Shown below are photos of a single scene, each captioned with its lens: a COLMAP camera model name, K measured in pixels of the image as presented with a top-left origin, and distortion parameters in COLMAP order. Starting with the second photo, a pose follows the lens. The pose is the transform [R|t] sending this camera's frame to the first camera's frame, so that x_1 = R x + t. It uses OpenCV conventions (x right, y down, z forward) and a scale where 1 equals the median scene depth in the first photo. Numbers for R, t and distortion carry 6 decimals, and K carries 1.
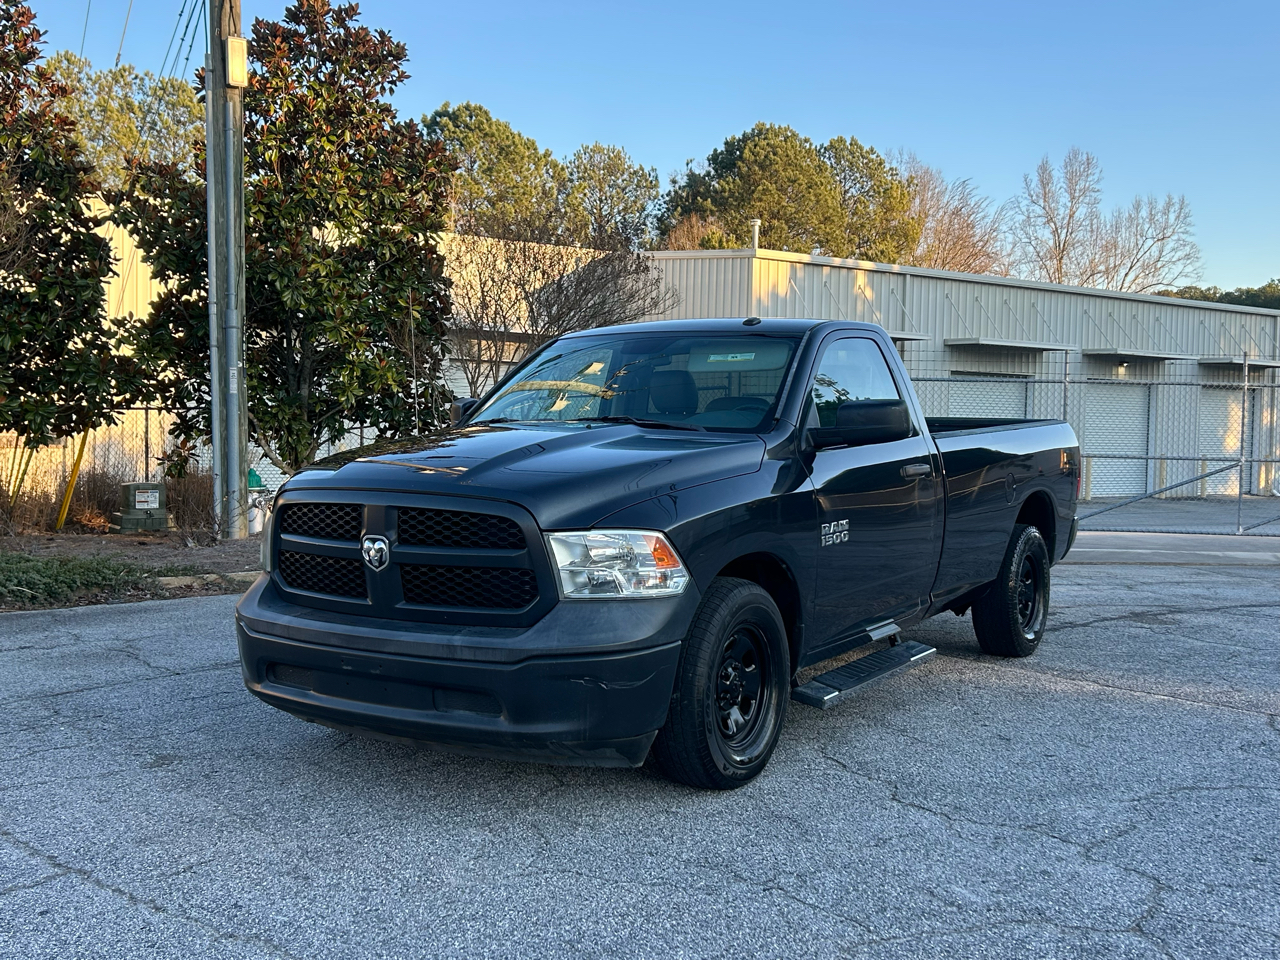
lens RADIAL K [[1422.5, 0, 627.0], [0, 1422.5, 476.0], [0, 0, 1]] dist [0.187335, -0.524145]
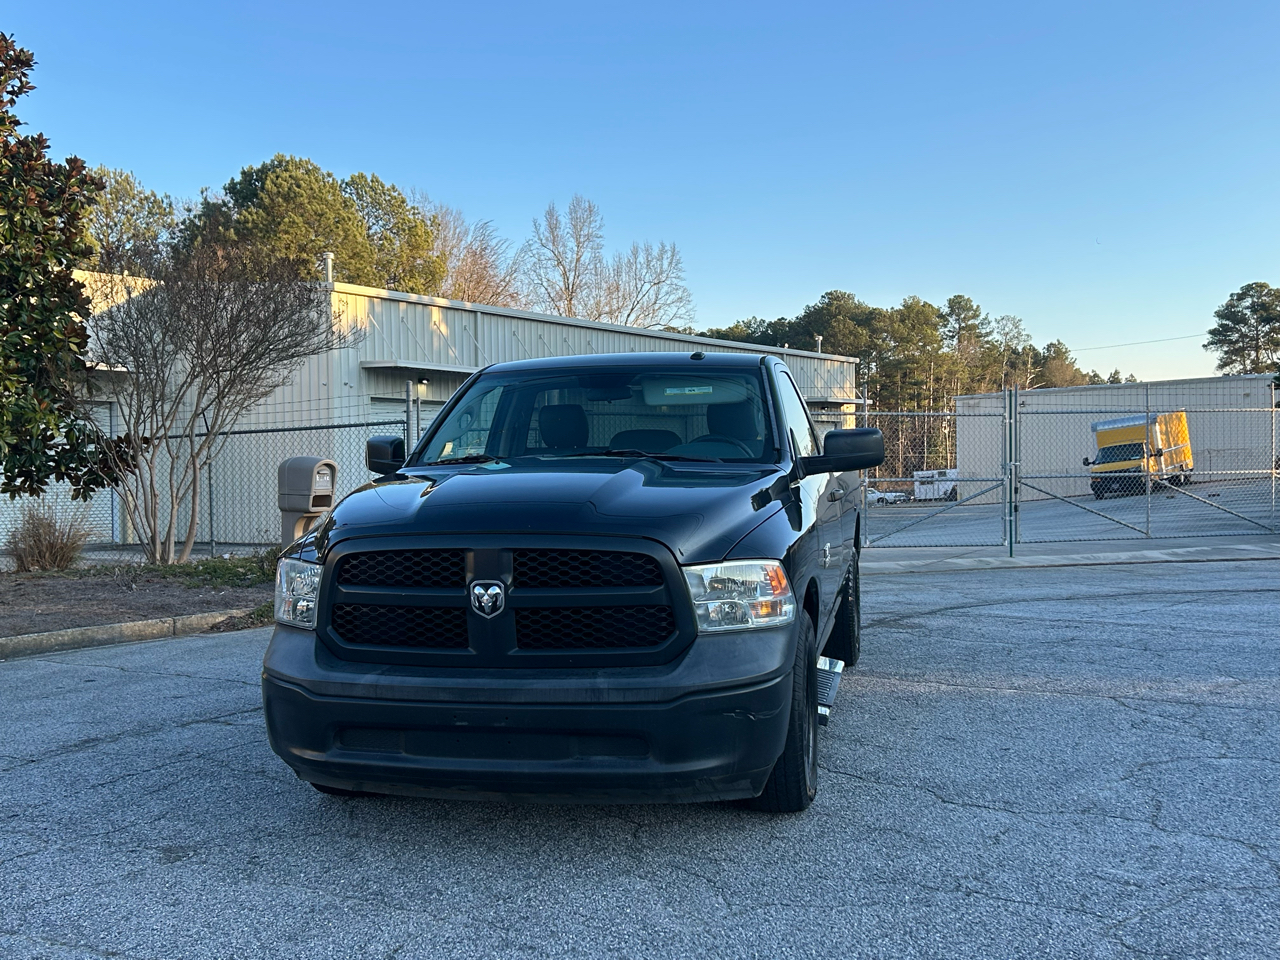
lens RADIAL K [[1422.5, 0, 627.0], [0, 1422.5, 476.0], [0, 0, 1]] dist [0.187335, -0.524145]
pose [[0.938459, -0.029513, 0.344128, -0.134326], [0.038068, 0.999111, -0.018127, -0.002219], [-0.343287, 0.030112, 0.938748, 0.025393]]
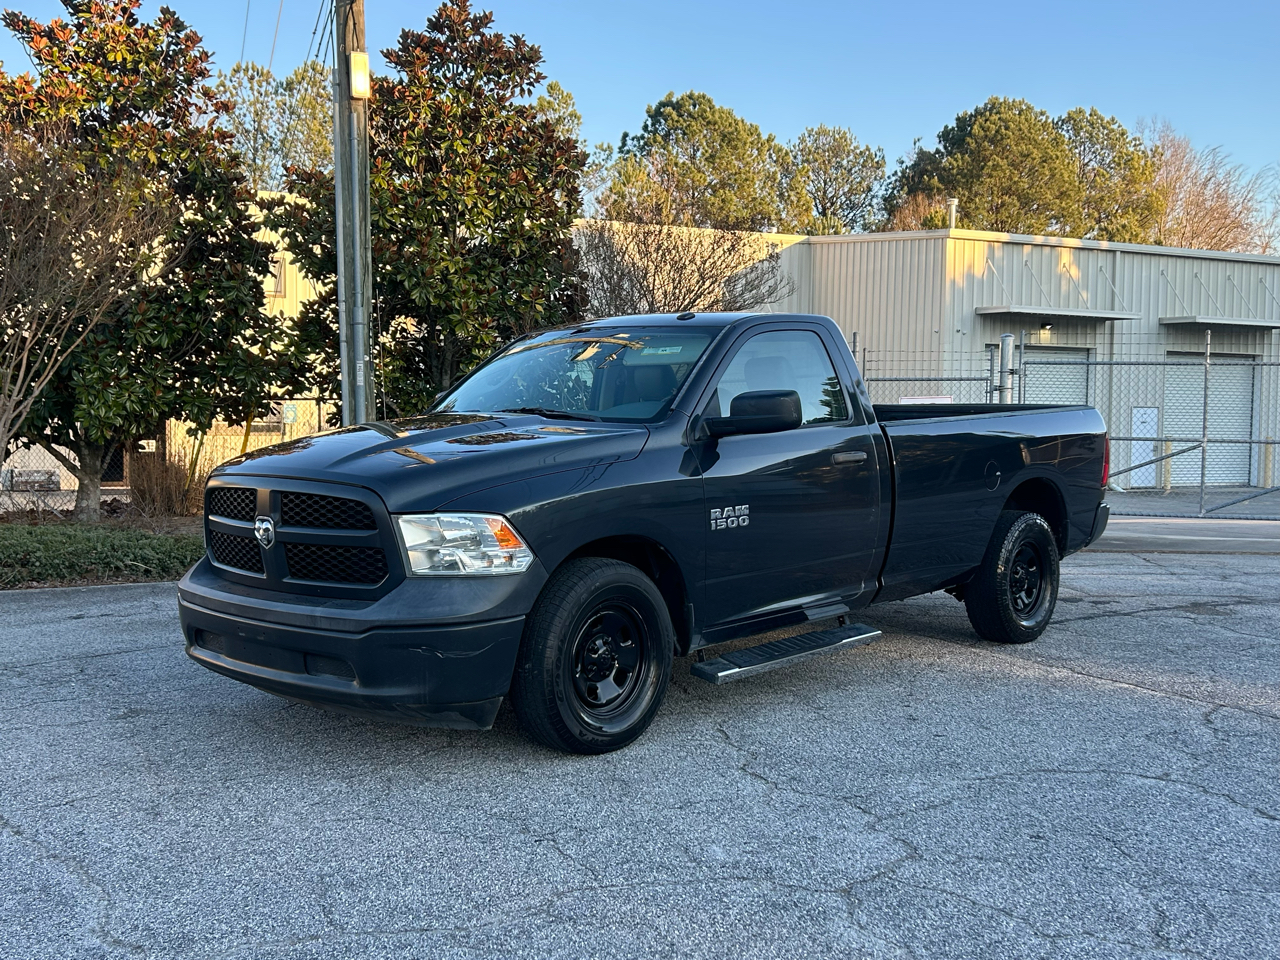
lens RADIAL K [[1422.5, 0, 627.0], [0, 1422.5, 476.0], [0, 0, 1]] dist [0.187335, -0.524145]
pose [[0.984446, 0.002480, -0.175669, 0.097629], [-0.000662, 0.999946, 0.010405, -0.000637], [0.175685, -0.010127, 0.984394, -0.017368]]
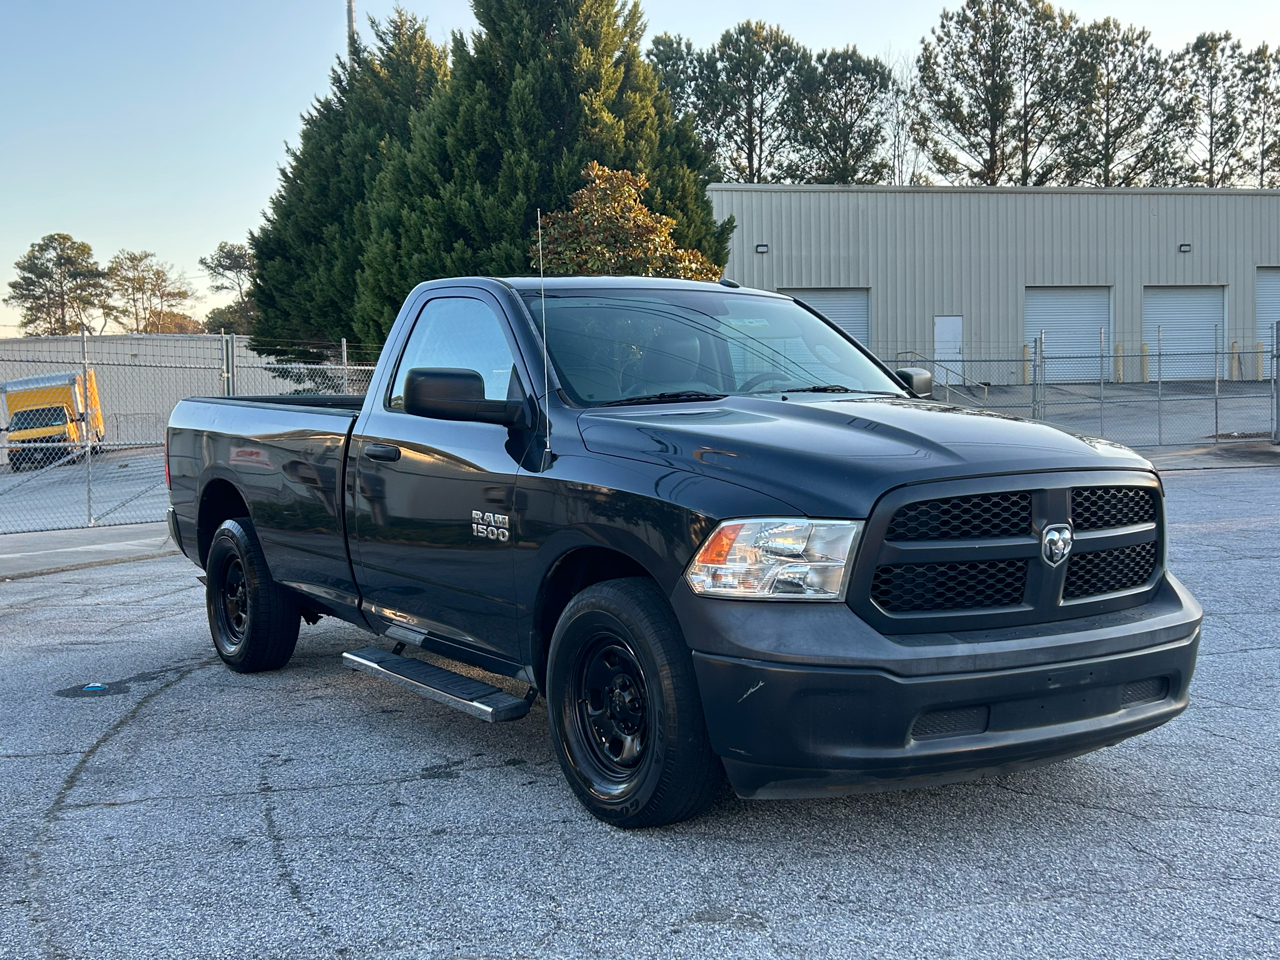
lens RADIAL K [[1590.1, 0, 676.3], [0, 1590.1, 478.9], [0, 0, 1]] dist [0.093047, -0.204079]
pose [[0.395564, -0.060126, 0.916468, -0.366678], [0.055395, 0.997600, 0.041539, -0.011910], [-0.916766, 0.034337, 0.397946, 0.270321]]
